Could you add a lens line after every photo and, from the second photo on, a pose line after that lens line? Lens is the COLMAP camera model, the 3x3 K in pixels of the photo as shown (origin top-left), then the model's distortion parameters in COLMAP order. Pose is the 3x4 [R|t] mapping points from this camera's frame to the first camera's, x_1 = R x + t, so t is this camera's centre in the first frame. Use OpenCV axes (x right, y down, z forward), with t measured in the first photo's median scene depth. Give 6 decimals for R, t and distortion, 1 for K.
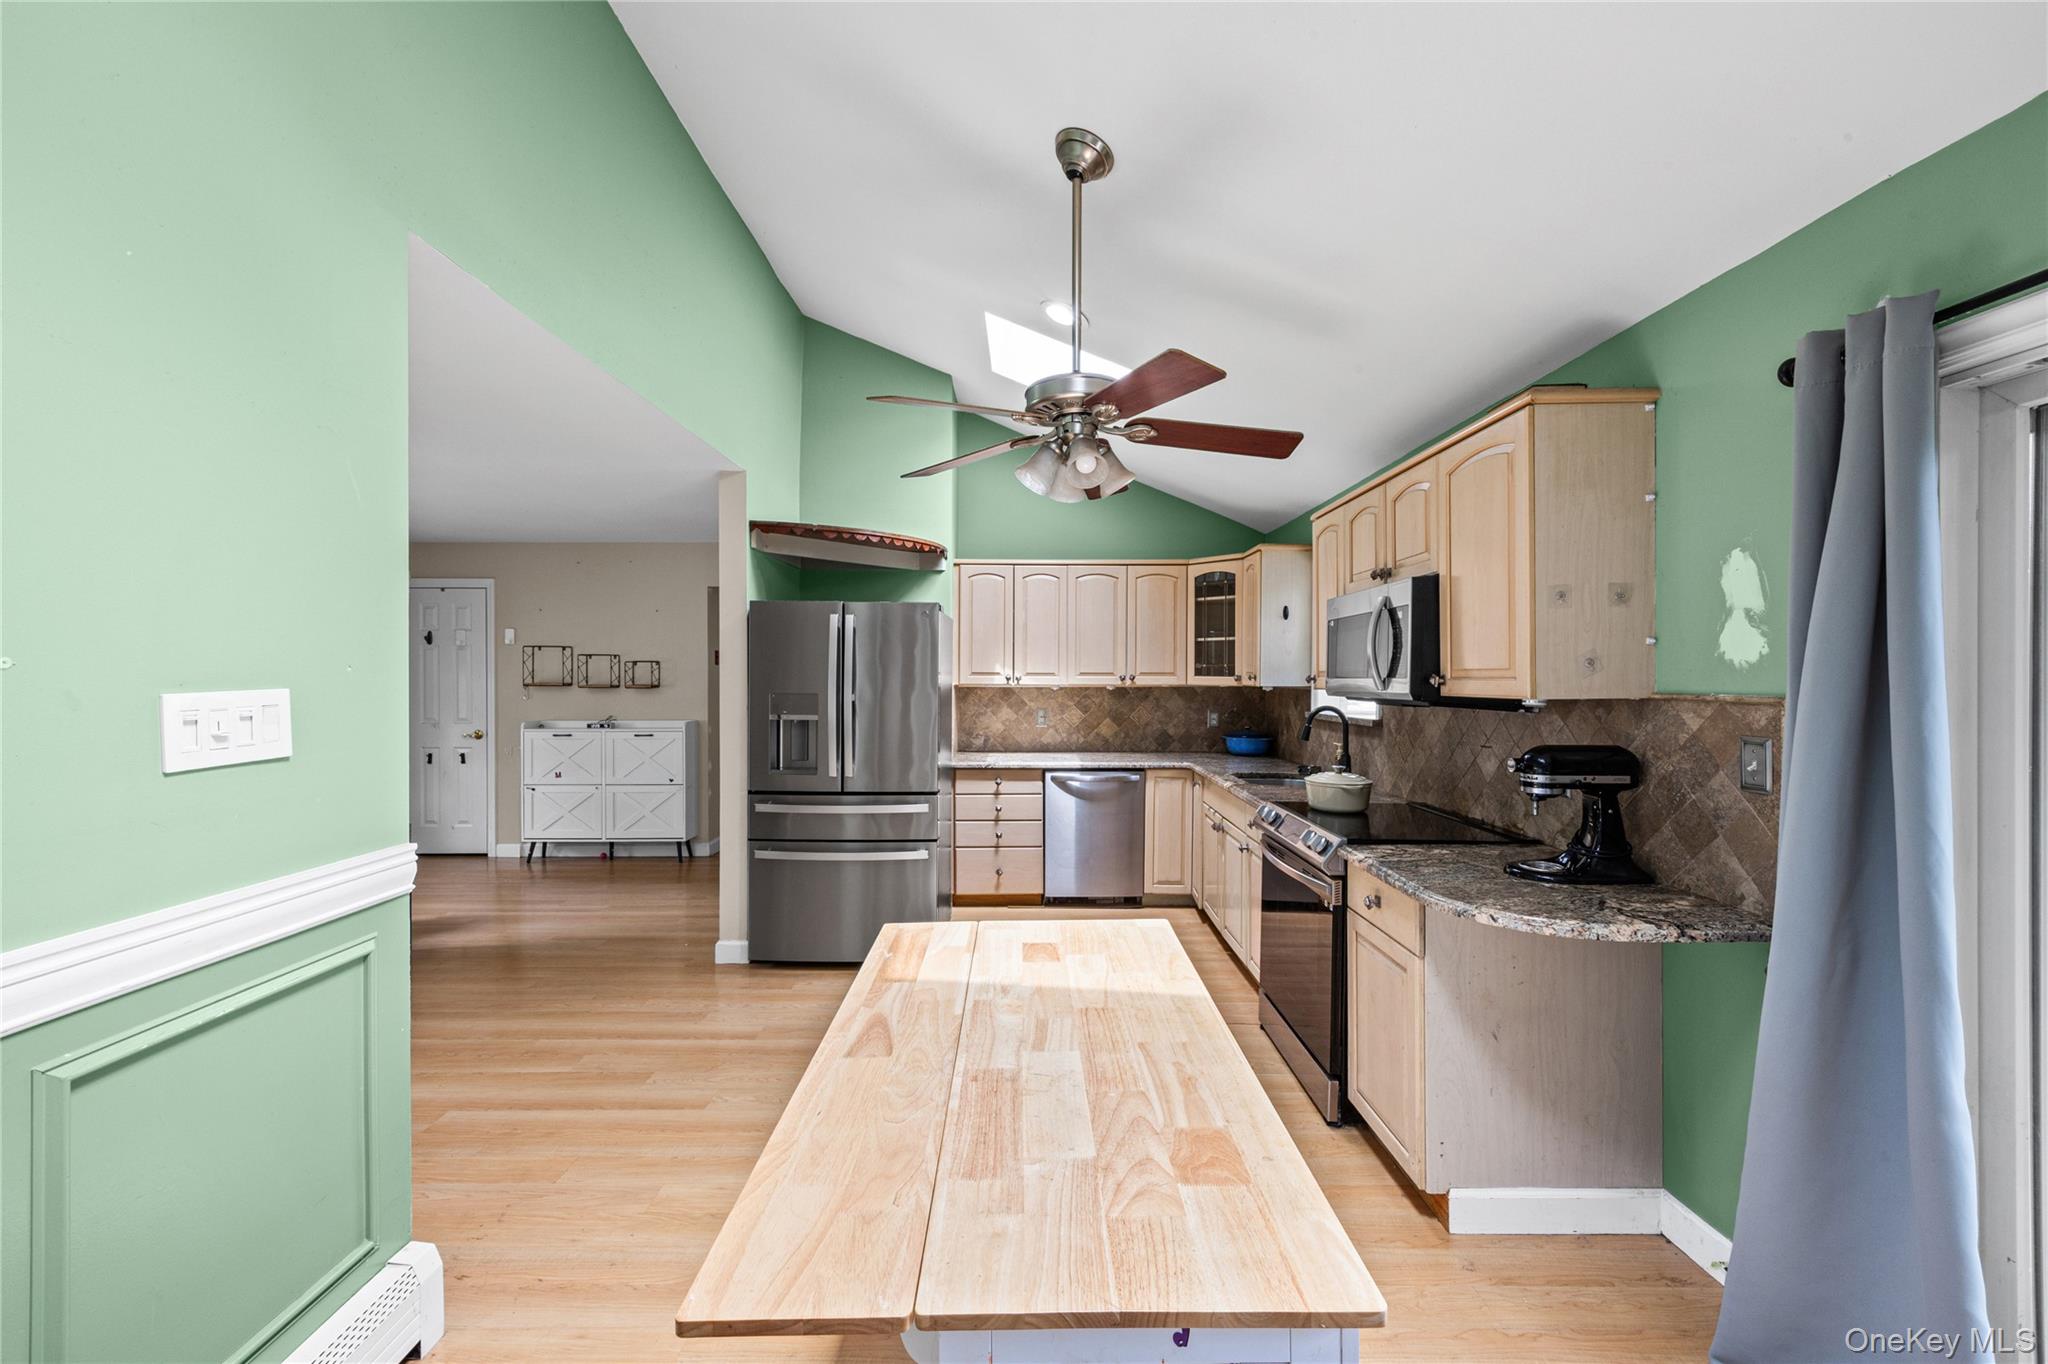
lens RADIAL K [[844.2, 0, 1024.0], [0, 844.2, 682.0], [0, 0, 1]] dist [-0.021304, -0.000021]
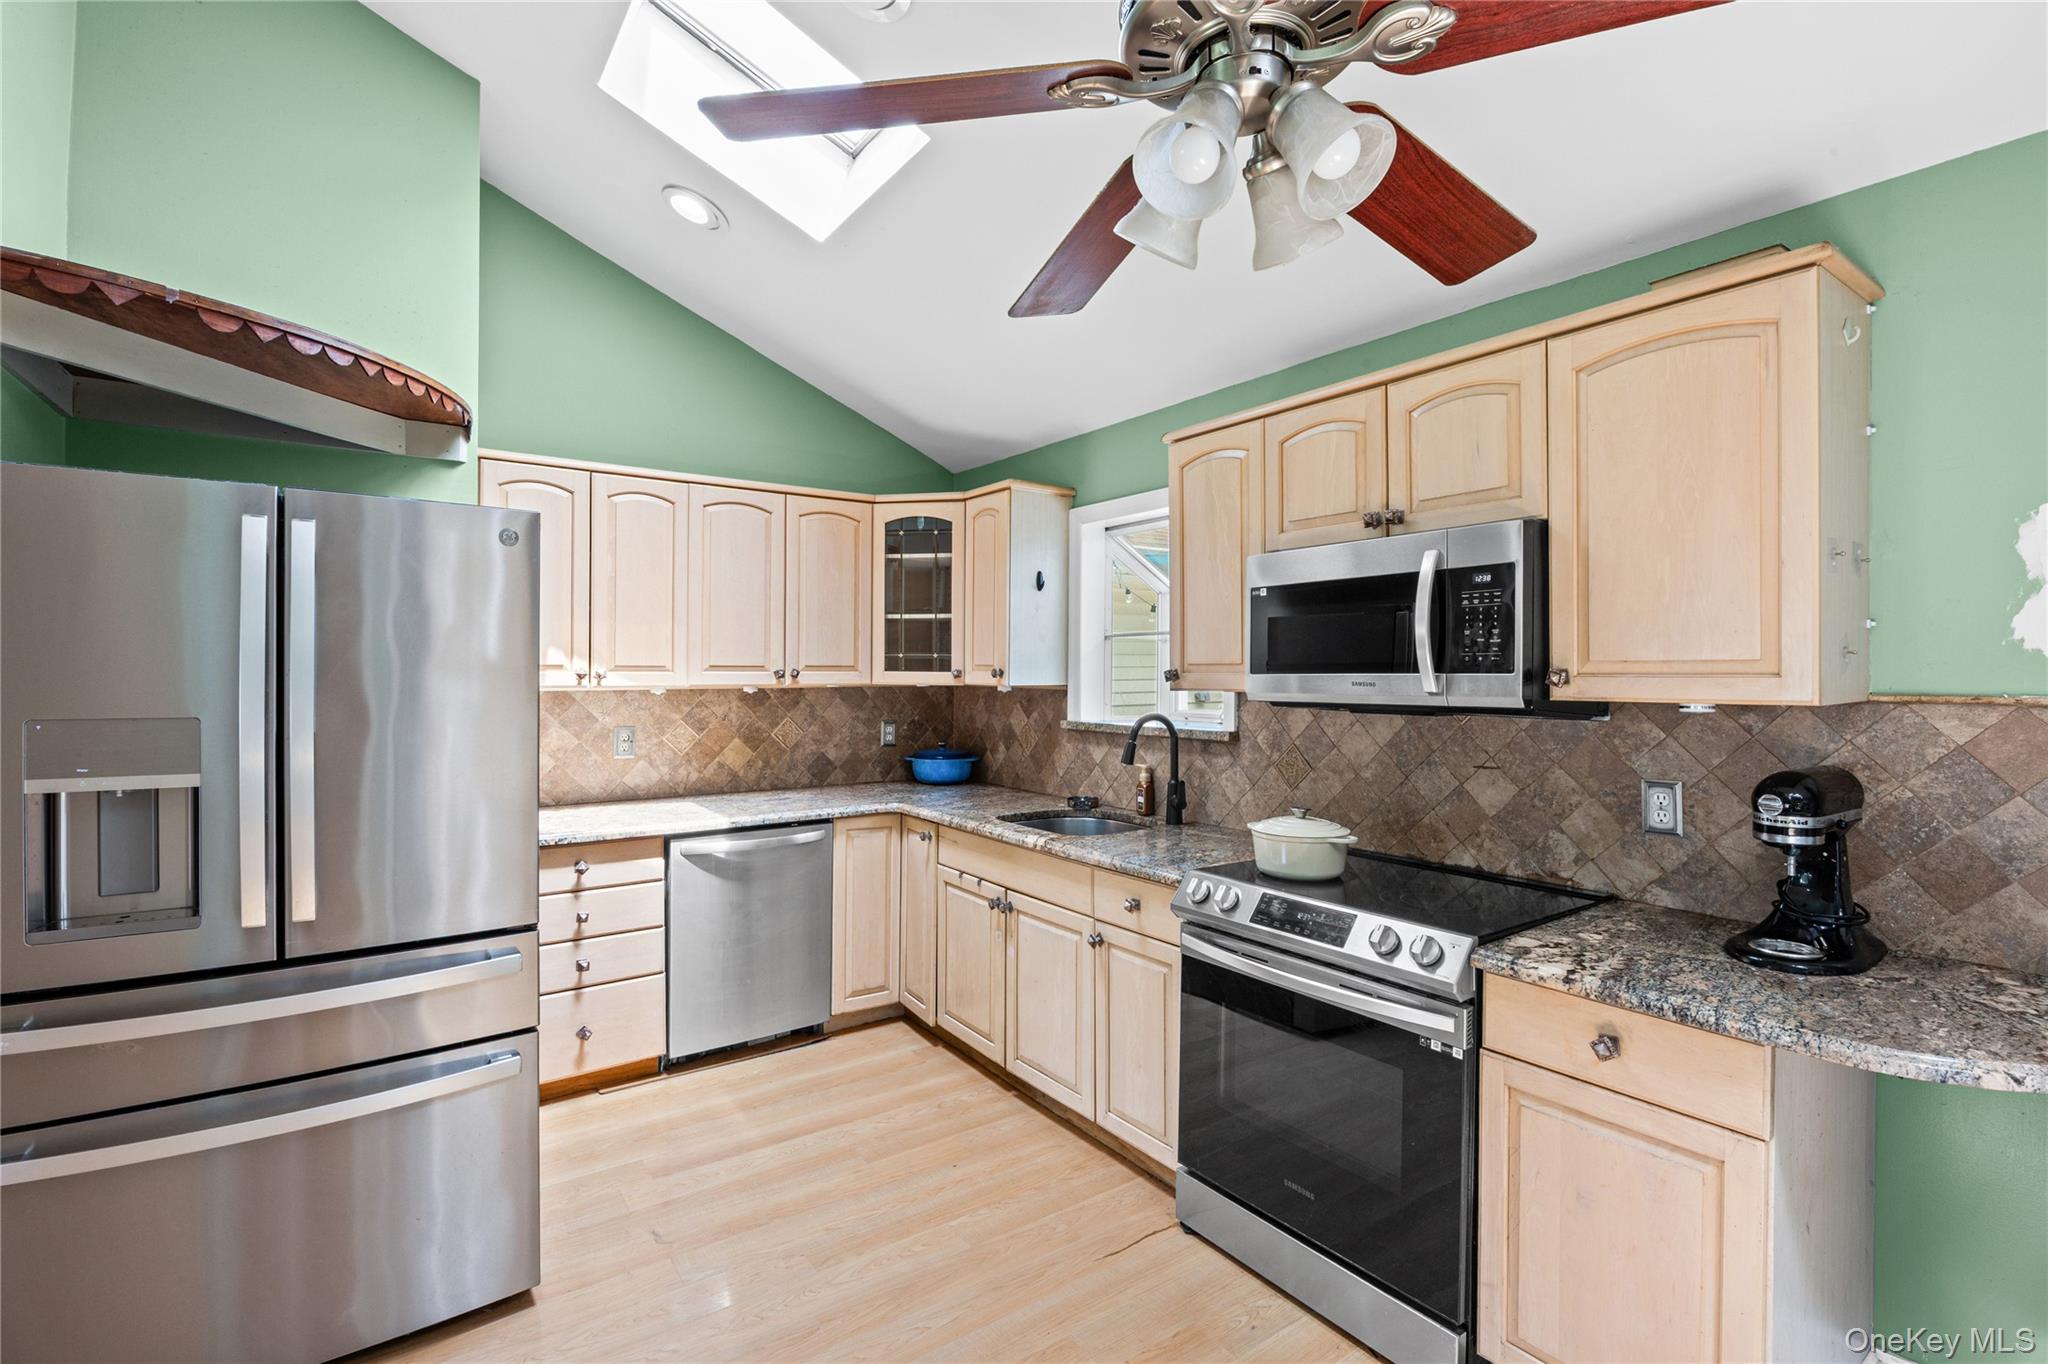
lens RADIAL K [[954.9, 0, 1054.4], [0, 954.9, 678.0], [0, 0, 1]] dist [-0.017035, 0.000519]
pose [[0.804106, -0.005149, 0.594464, -0.154332], [0.004631, 0.999986, 0.002398, -0.002992], [-0.594469, 0.000825, 0.804118, 0.348585]]
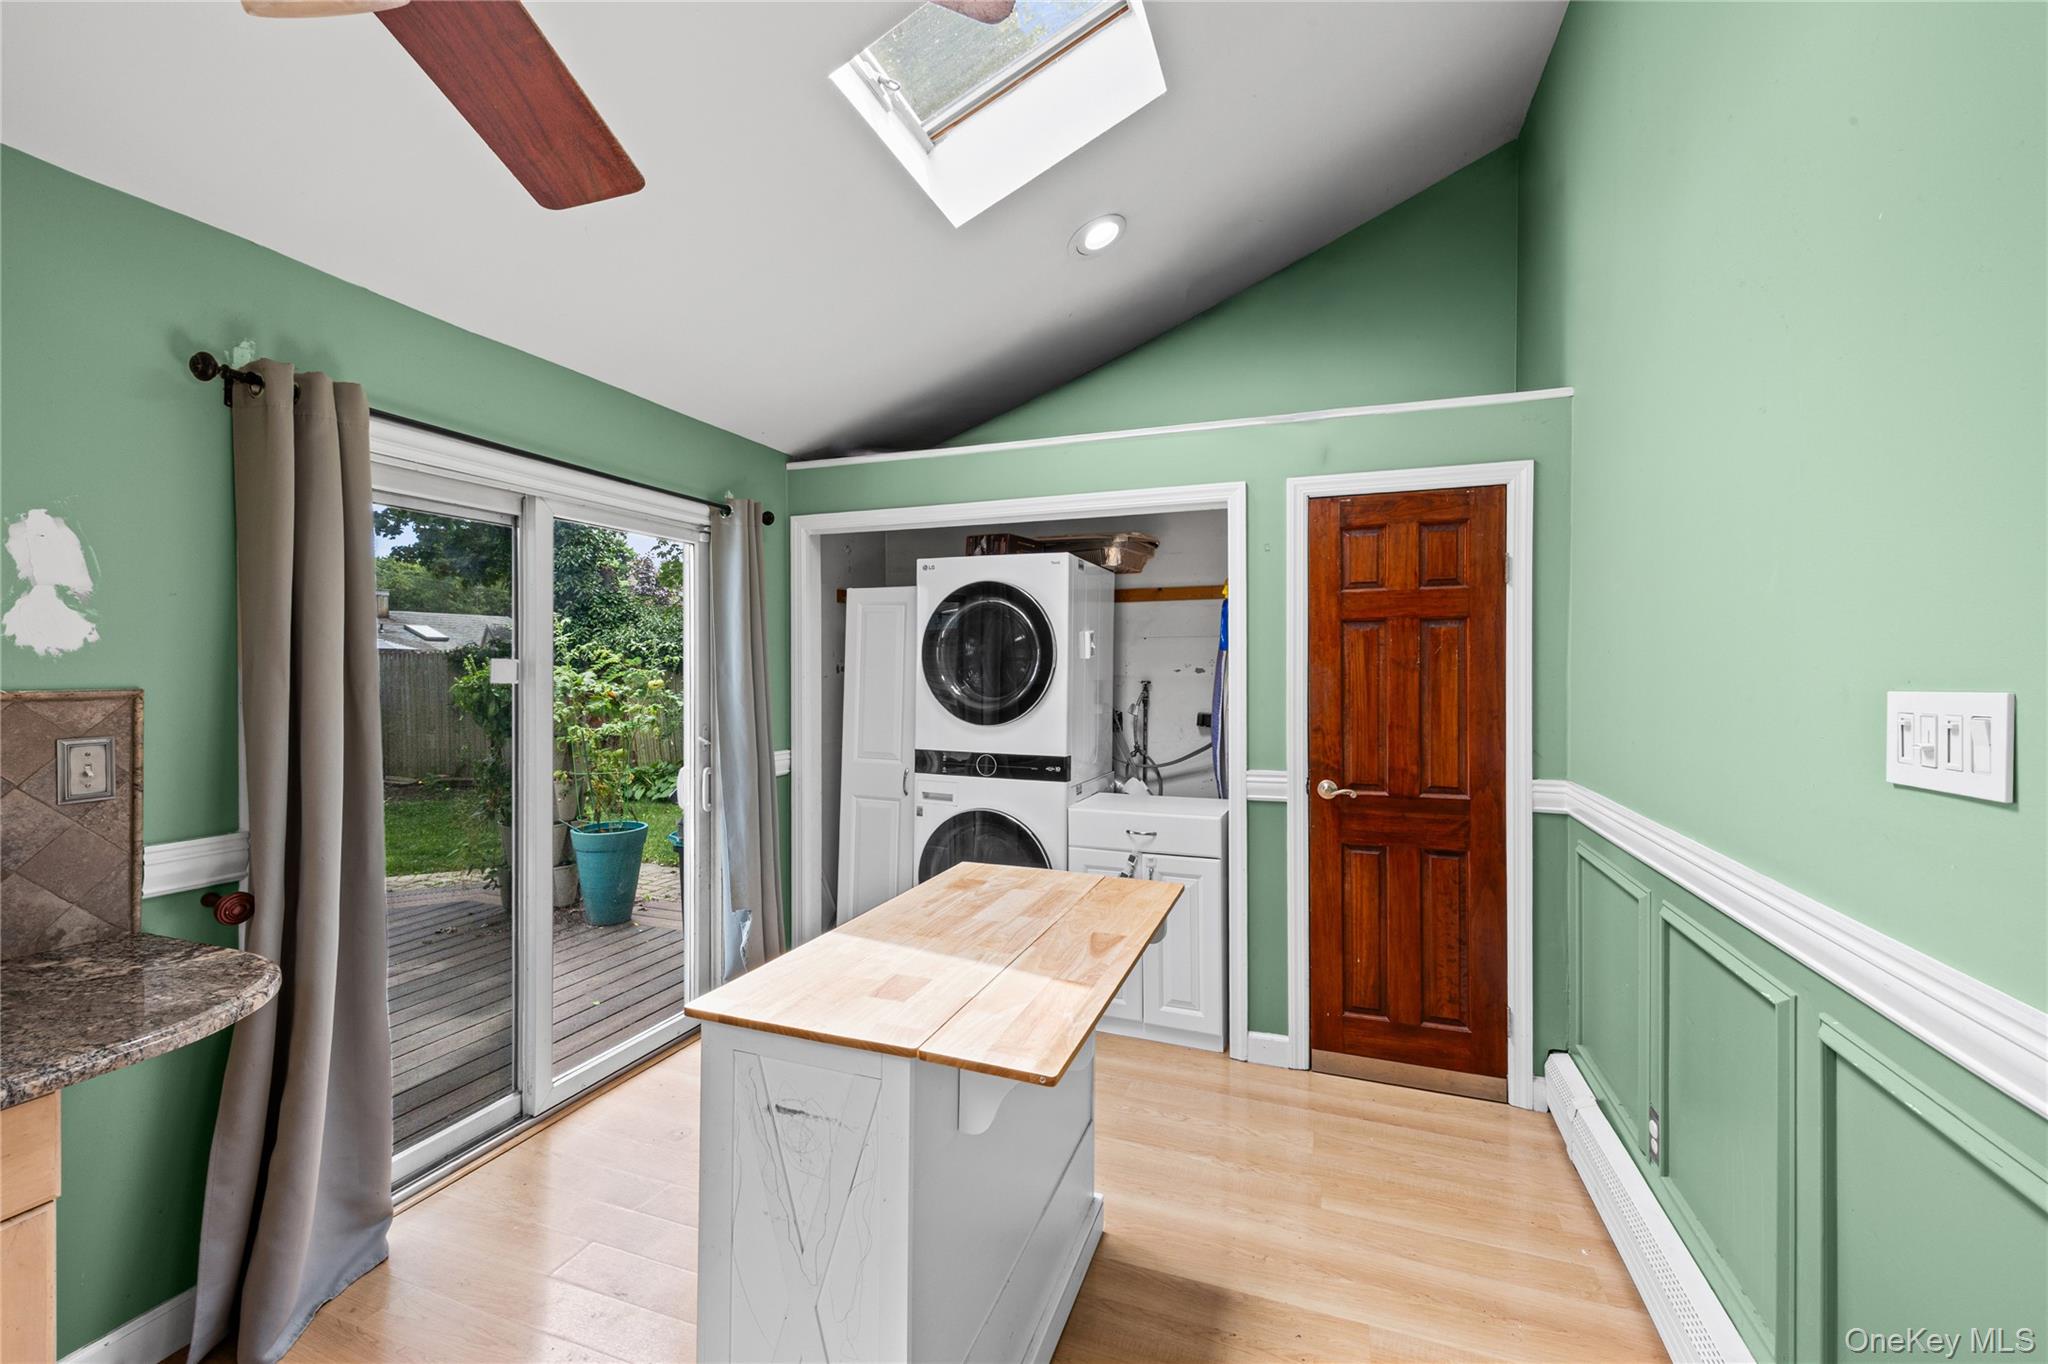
lens RADIAL K [[855.7, 0, 1013.8], [0, 855.7, 671.7], [0, 0, 1]] dist [0.006903, -0.000051]
pose [[-0.938785, -0.005361, 0.344463, -0.131779], [0.000518, 0.999856, 0.016974, -0.006719], [-0.344504, 0.016113, -0.938646, 0.598155]]
